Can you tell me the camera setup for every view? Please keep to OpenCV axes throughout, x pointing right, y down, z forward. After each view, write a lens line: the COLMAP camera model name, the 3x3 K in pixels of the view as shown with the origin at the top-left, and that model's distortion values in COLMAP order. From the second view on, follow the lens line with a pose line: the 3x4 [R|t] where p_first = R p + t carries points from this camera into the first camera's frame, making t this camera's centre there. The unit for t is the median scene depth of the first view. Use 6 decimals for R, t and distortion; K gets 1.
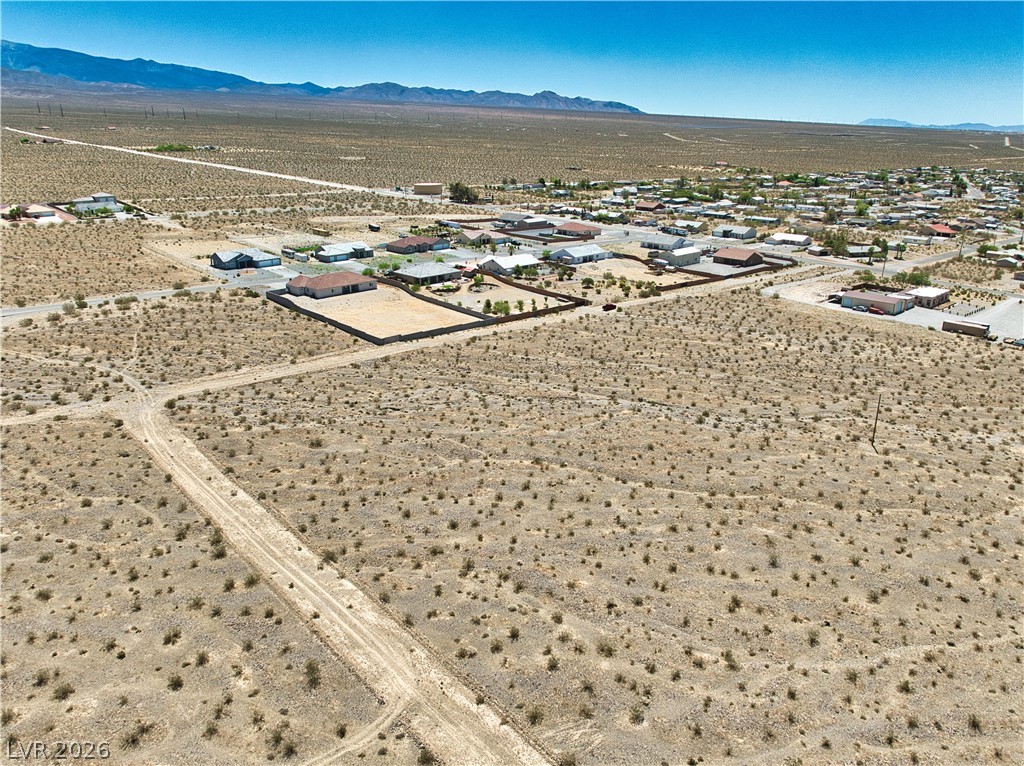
lens RADIAL K [[744.3, 0, 514.1], [0, 744.3, 392.4], [0, 0, 1]] dist [-0.028785, -0.014188]
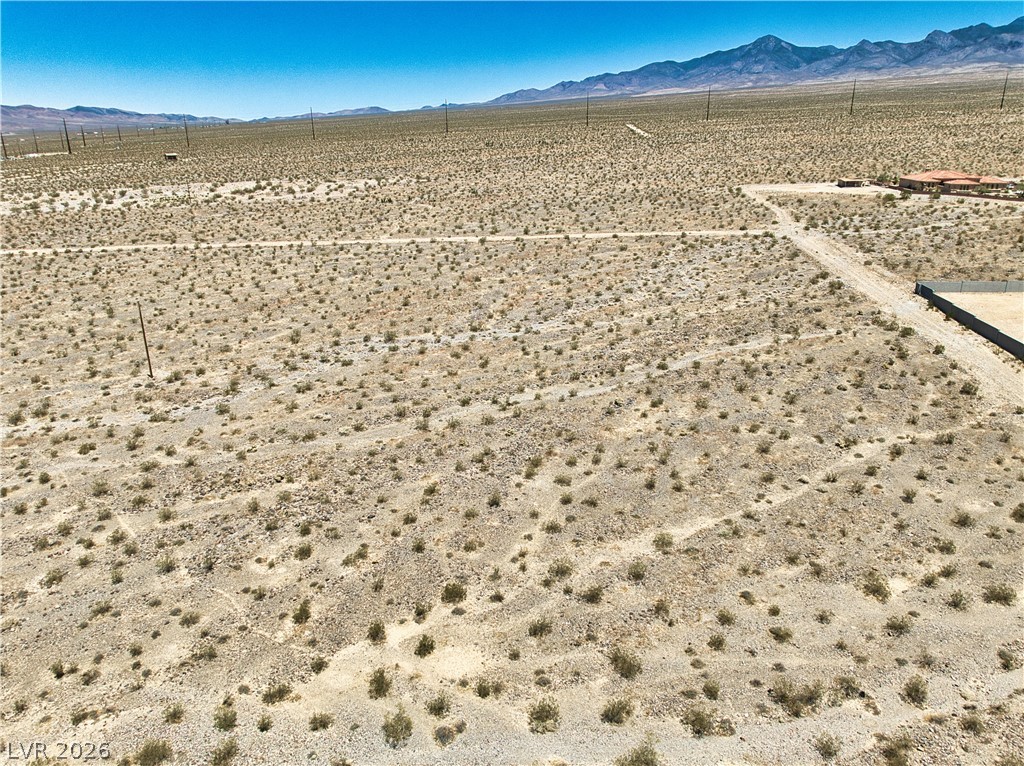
lens RADIAL K [[744.3, 0, 512.6], [0, 744.3, 389.9], [0, 0, 1]] dist [-0.028785, -0.014188]
pose [[-0.750547, 0.232412, -0.618598, 0.547021], [-0.208126, 0.805331, 0.555090, -0.307569], [0.627186, 0.545368, -0.556068, 1.323074]]
